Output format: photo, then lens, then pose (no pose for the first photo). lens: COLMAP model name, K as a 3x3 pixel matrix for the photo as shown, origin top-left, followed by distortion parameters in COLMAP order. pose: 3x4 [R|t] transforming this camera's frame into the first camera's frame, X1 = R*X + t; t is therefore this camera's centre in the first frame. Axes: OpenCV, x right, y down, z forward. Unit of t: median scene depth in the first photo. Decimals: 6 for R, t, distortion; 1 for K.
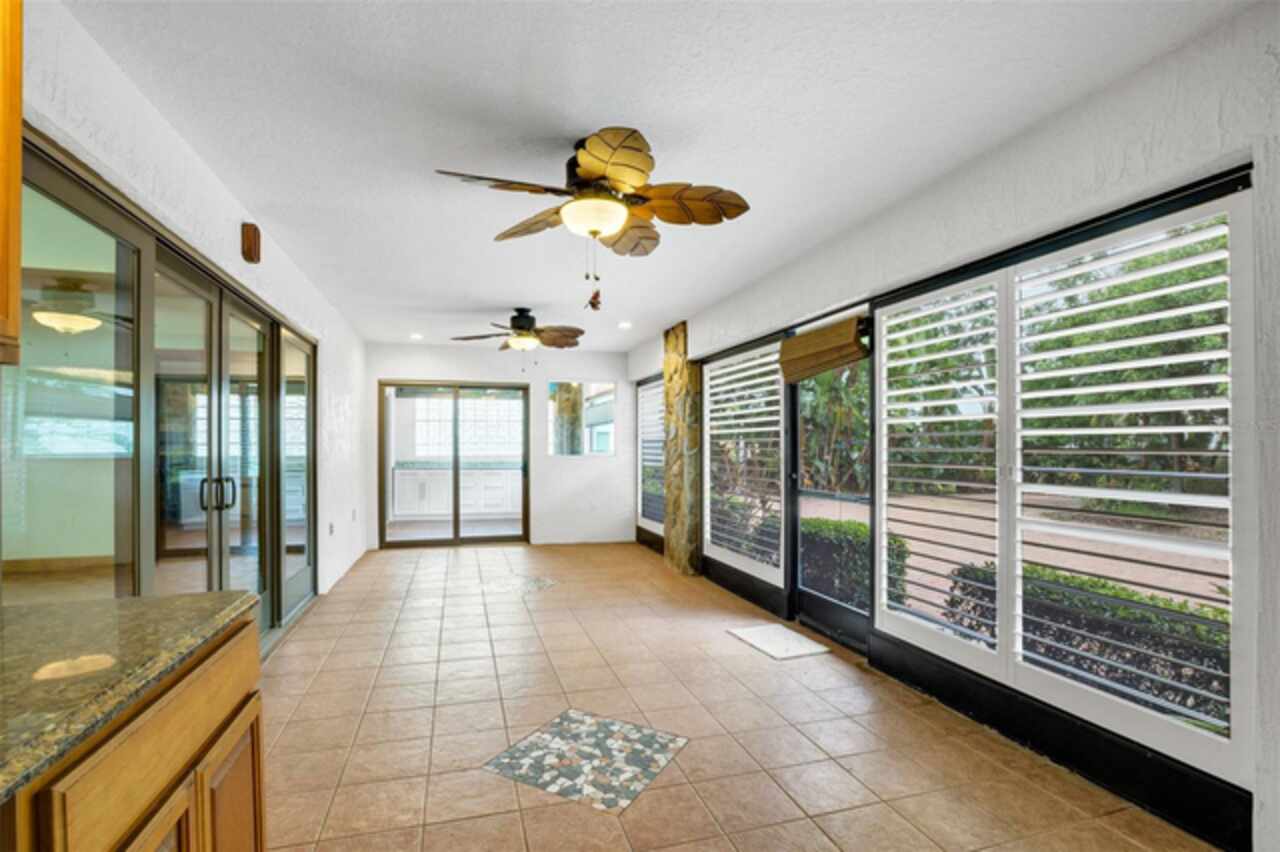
lens RADIAL K [[572.7, 0, 634.8], [0, 572.7, 436.4], [0, 0, 1]] dist [-0.030566, 0.002529]
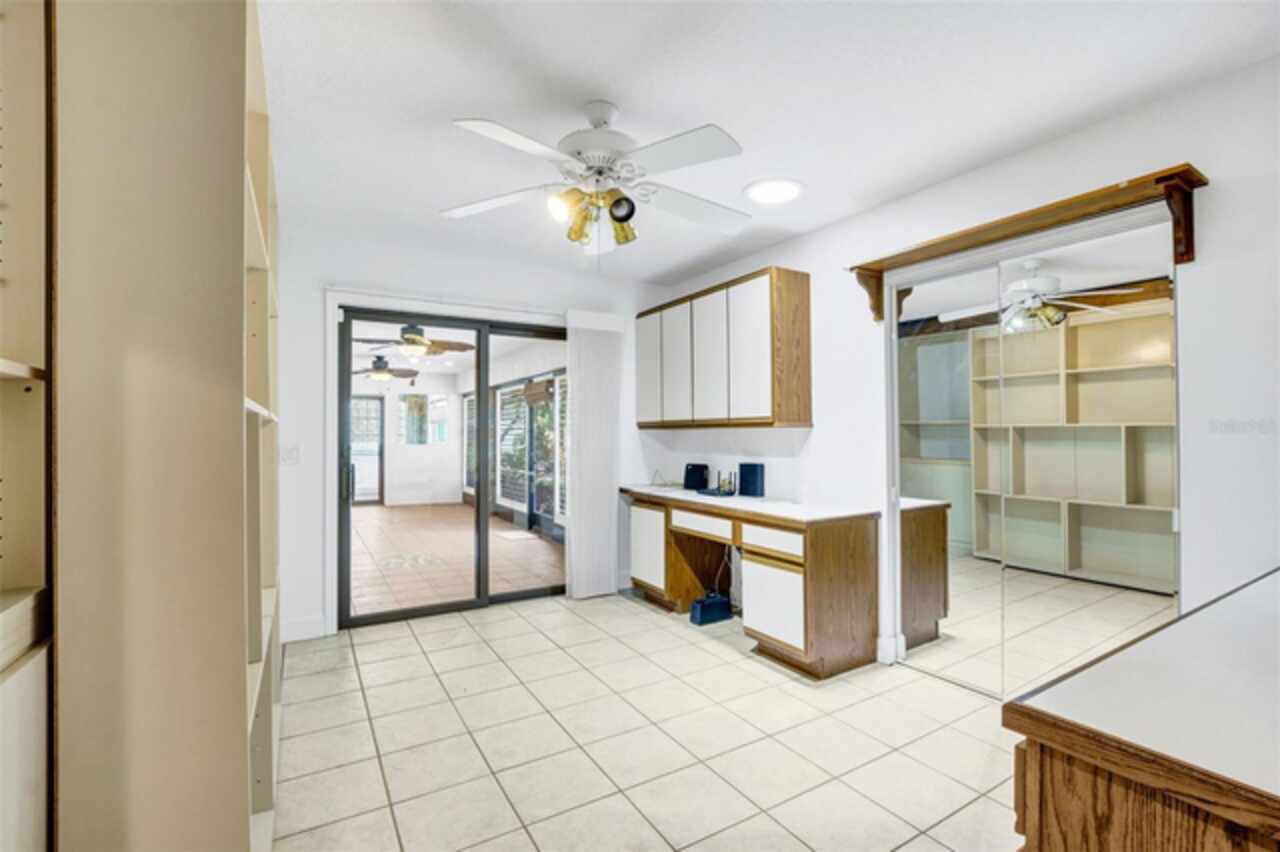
lens RADIAL K [[572.7, 0, 647.2], [0, 572.7, 428.0], [0, 0, 1]] dist [-0.030566, 0.002529]
pose [[0.968804, 0.005161, 0.247776, 0.132268], [-0.005958, 0.999979, 0.002466, -0.019615], [-0.247758, -0.003866, 0.968814, -0.715608]]
